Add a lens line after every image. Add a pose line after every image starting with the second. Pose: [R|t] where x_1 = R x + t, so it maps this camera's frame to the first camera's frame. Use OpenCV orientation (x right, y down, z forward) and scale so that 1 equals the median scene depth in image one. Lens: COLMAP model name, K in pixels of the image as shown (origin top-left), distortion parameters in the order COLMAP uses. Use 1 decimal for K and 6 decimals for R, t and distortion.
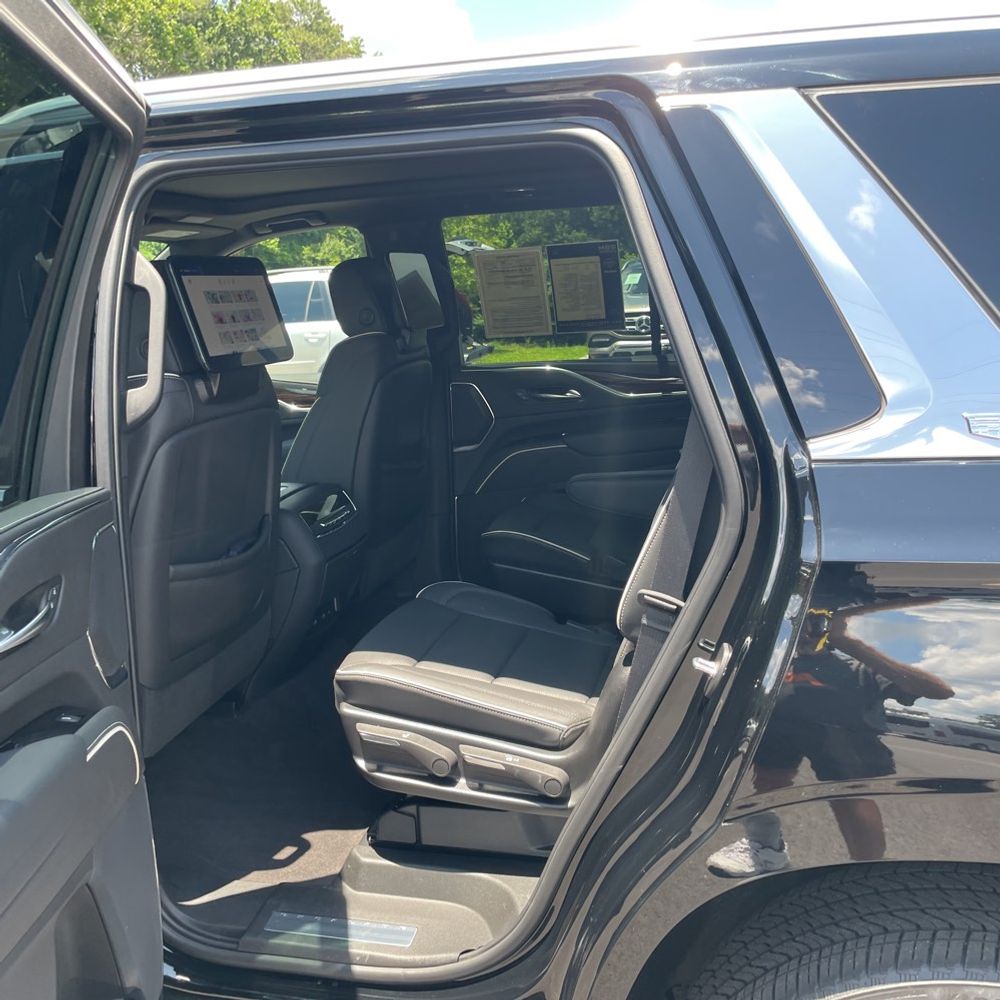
lens RADIAL K [[1030.5, 0, 528.1], [0, 1030.5, 500.9], [0, 0, 1]] dist [0.087063, -0.124079]
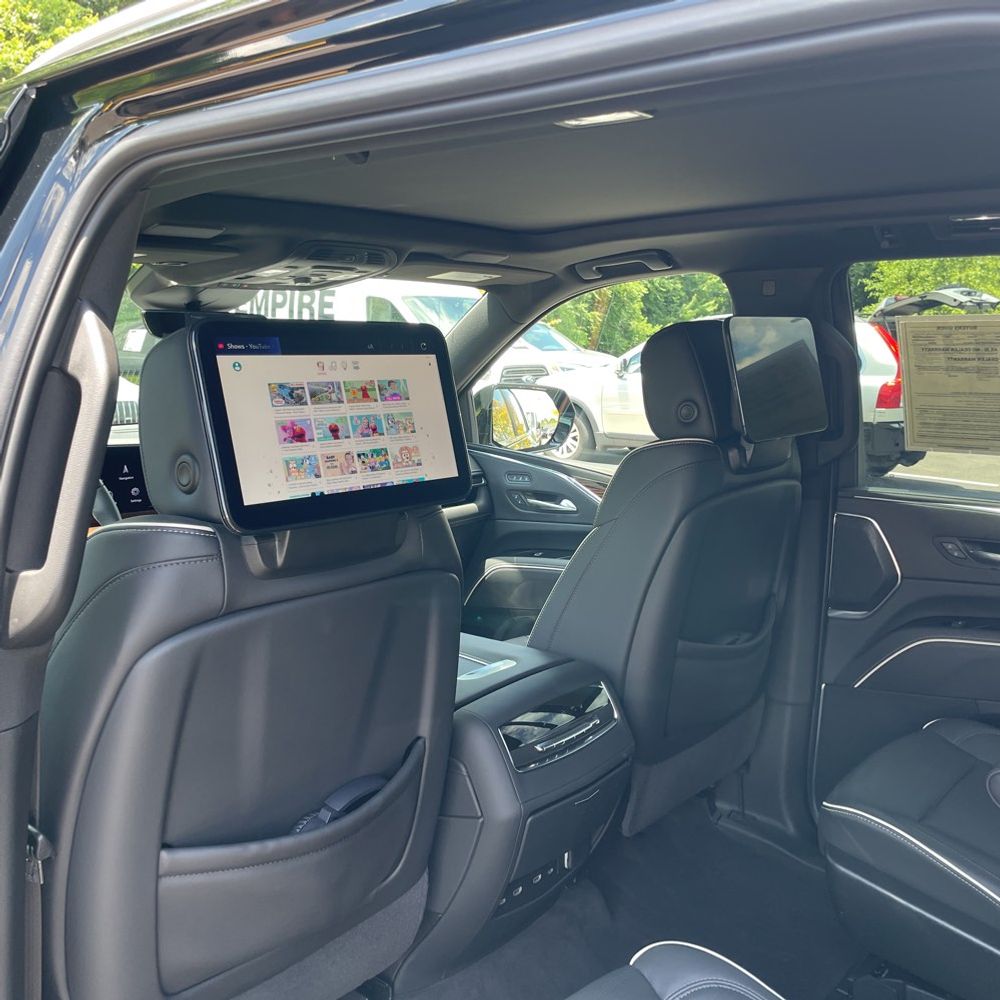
lens RADIAL K [[1034.2, 0, 503.4], [0, 1034.2, 487.6], [0, 0, 1]] dist [0.082047, -0.113788]
pose [[0.886092, 0.126796, -0.445830, 0.038637], [-0.148572, 0.988801, -0.014069, -0.117172], [0.439054, 0.078705, 0.895007, 0.419621]]
